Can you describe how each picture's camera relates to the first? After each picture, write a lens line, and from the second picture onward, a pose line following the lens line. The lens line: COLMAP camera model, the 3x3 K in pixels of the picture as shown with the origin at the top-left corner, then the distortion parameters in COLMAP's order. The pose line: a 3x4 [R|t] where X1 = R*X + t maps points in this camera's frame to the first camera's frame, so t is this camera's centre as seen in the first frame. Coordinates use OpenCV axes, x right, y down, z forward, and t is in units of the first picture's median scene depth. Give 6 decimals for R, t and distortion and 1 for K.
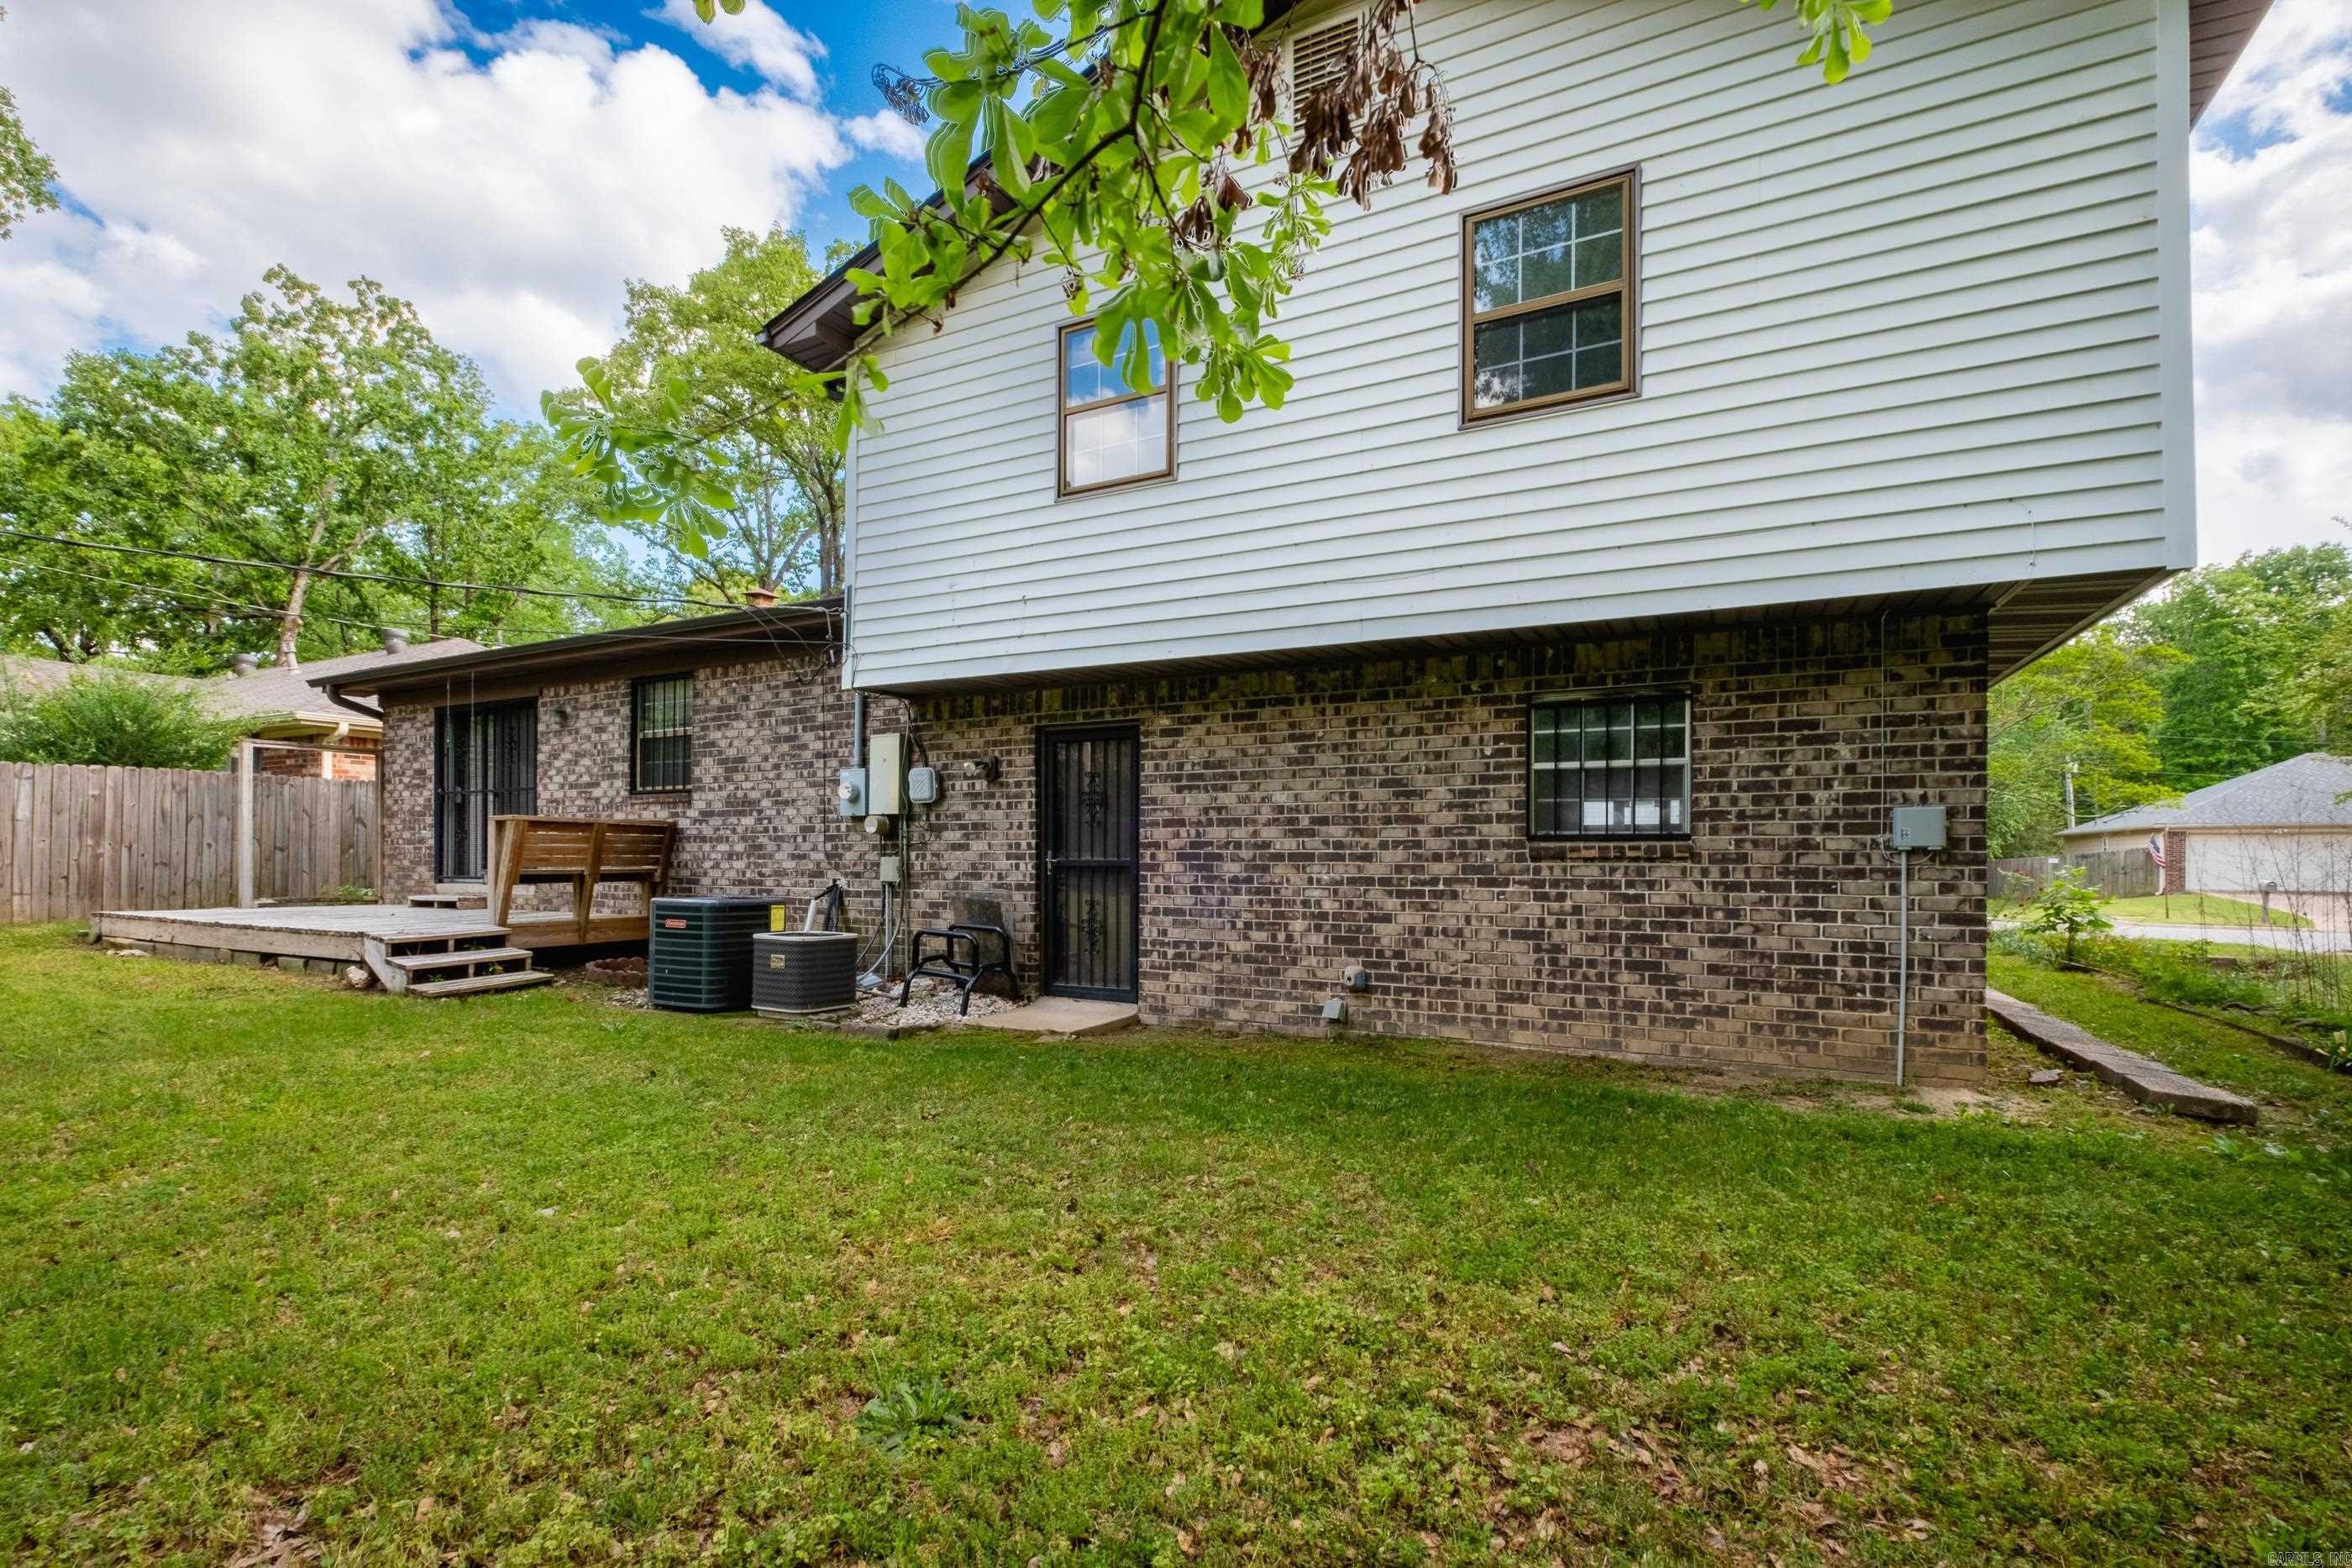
lens RADIAL K [[1050.1, 0, 1141.7], [0, 1050.1, 868.3], [0, 0, 1]] dist [0.002220, -0.000047]
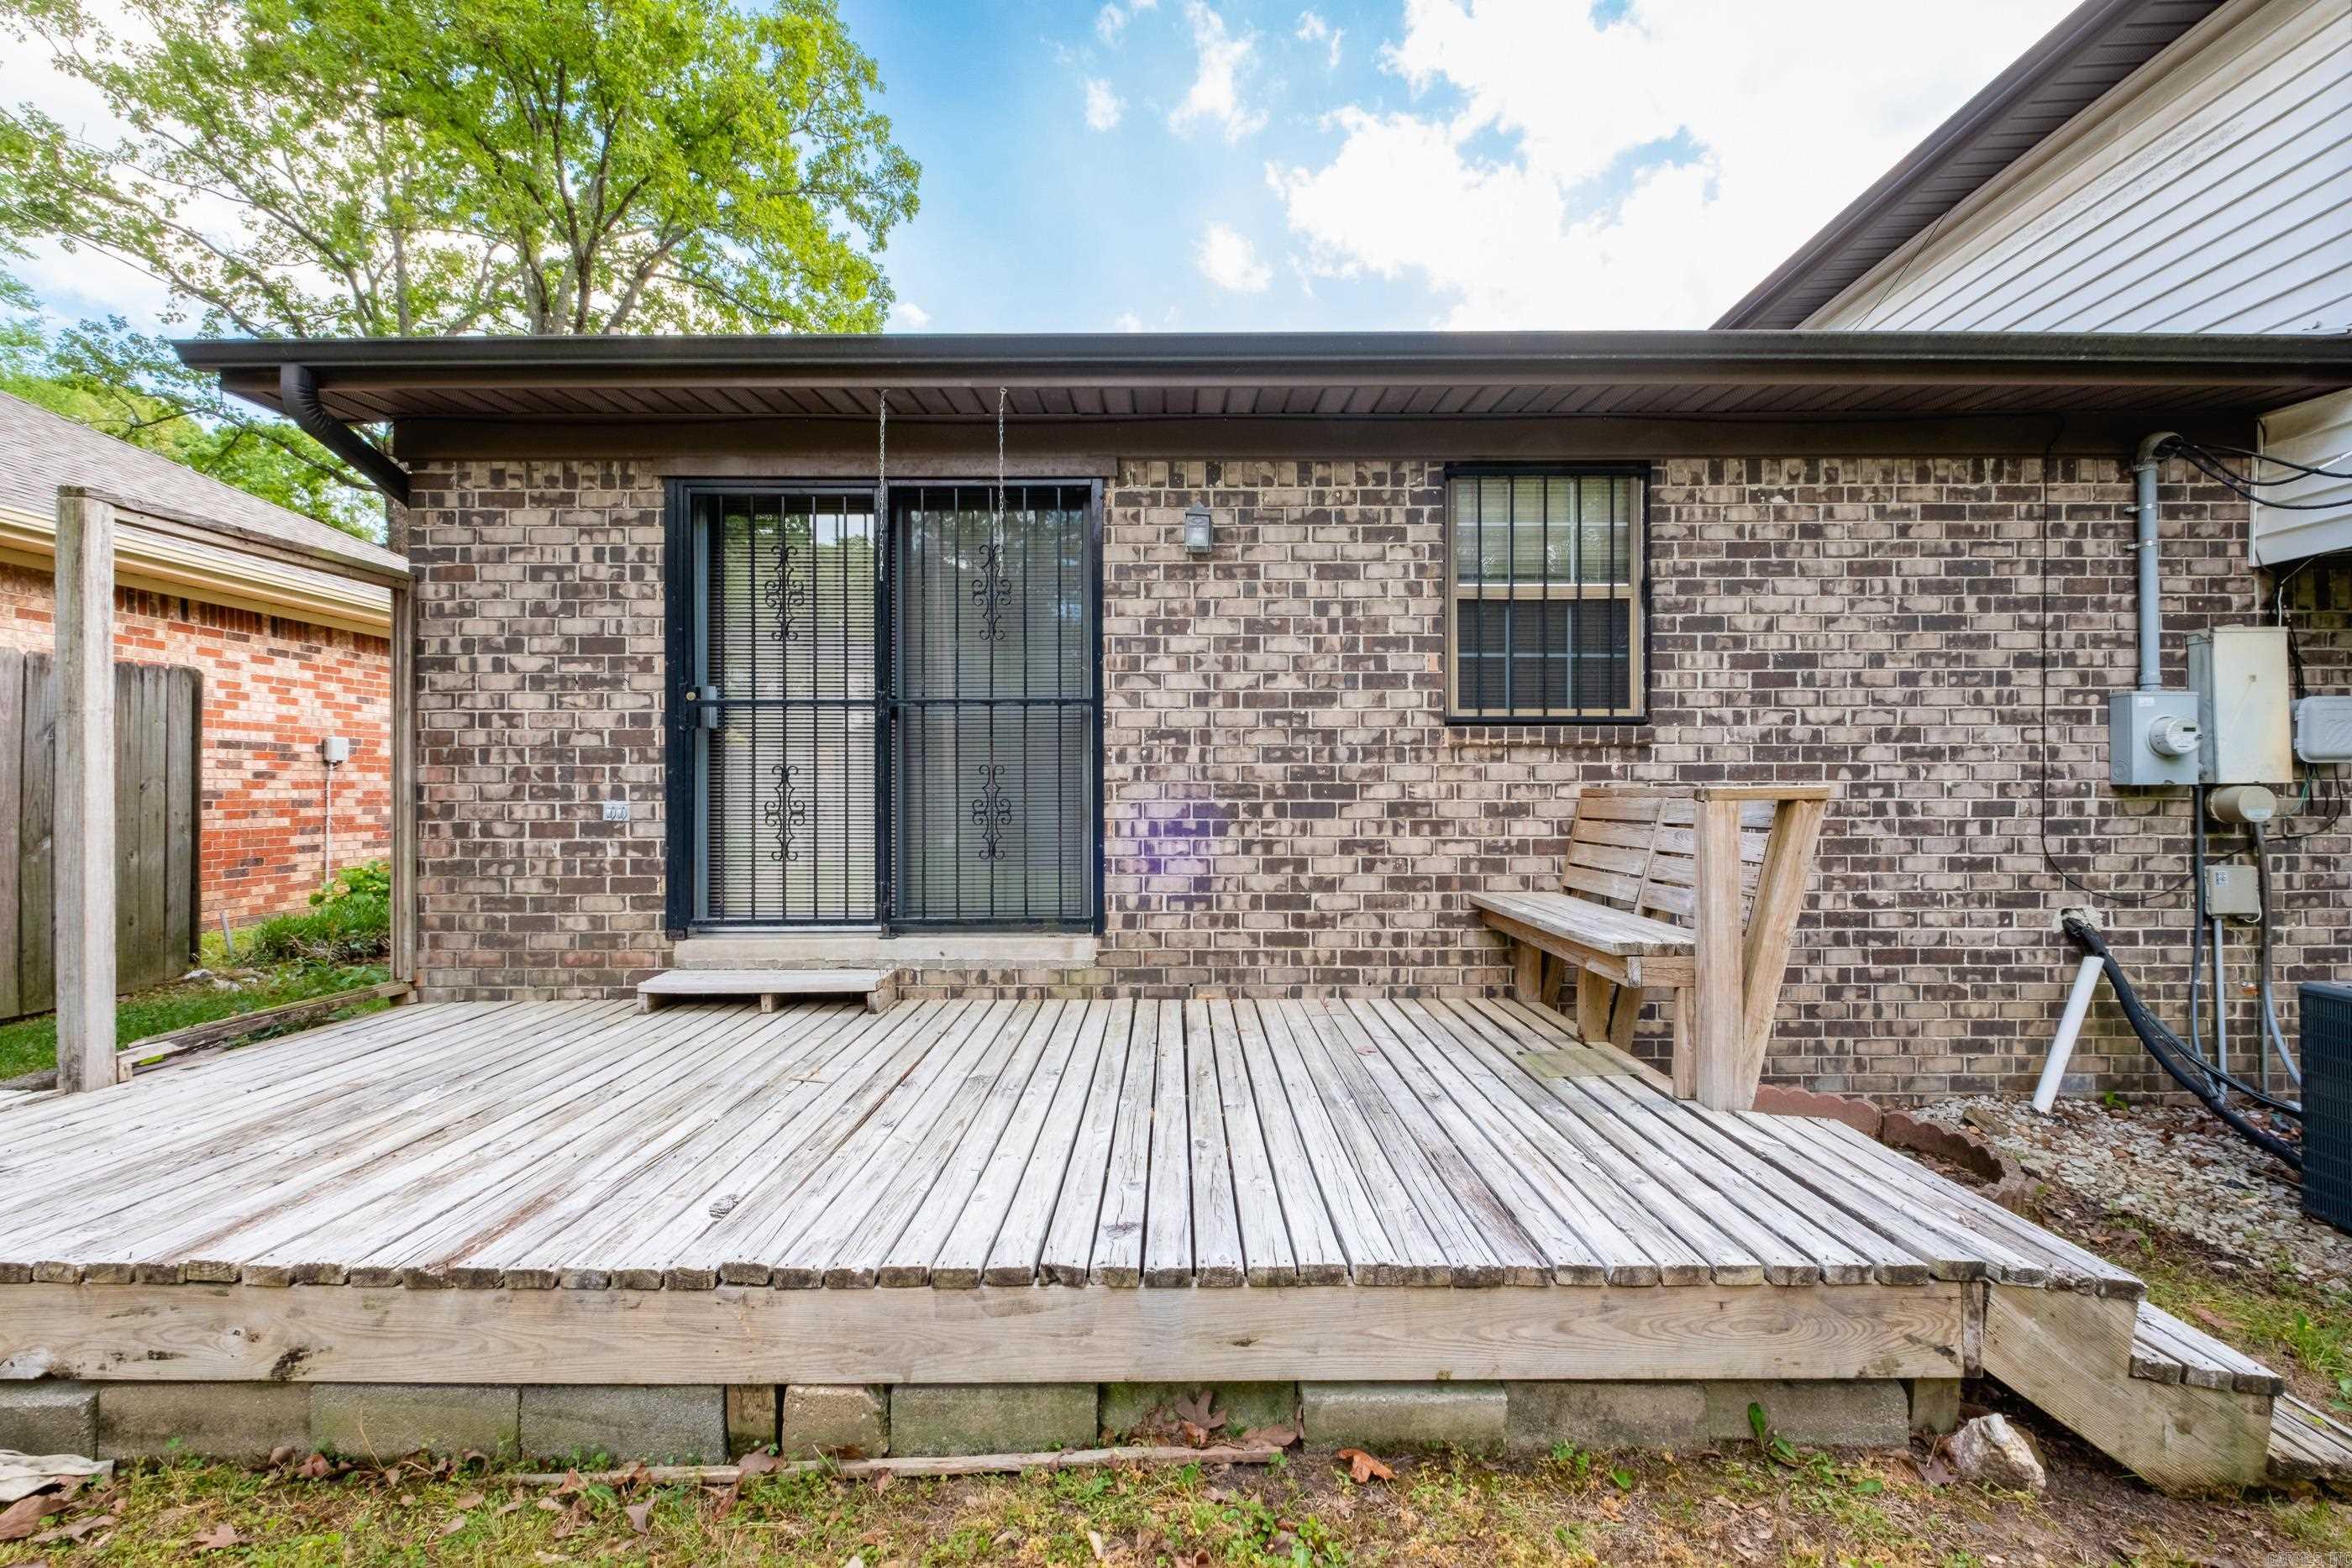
lens RADIAL K [[1040.4, 0, 1179.9], [0, 1040.4, 794.9], [0, 0, 1]] dist [0.000958, -0.000289]
pose [[0.881421, -0.004394, 0.472311, -0.900761], [0.008405, 0.999944, -0.006382, -0.044621], [-0.472257, 0.009595, 0.881409, 0.763789]]
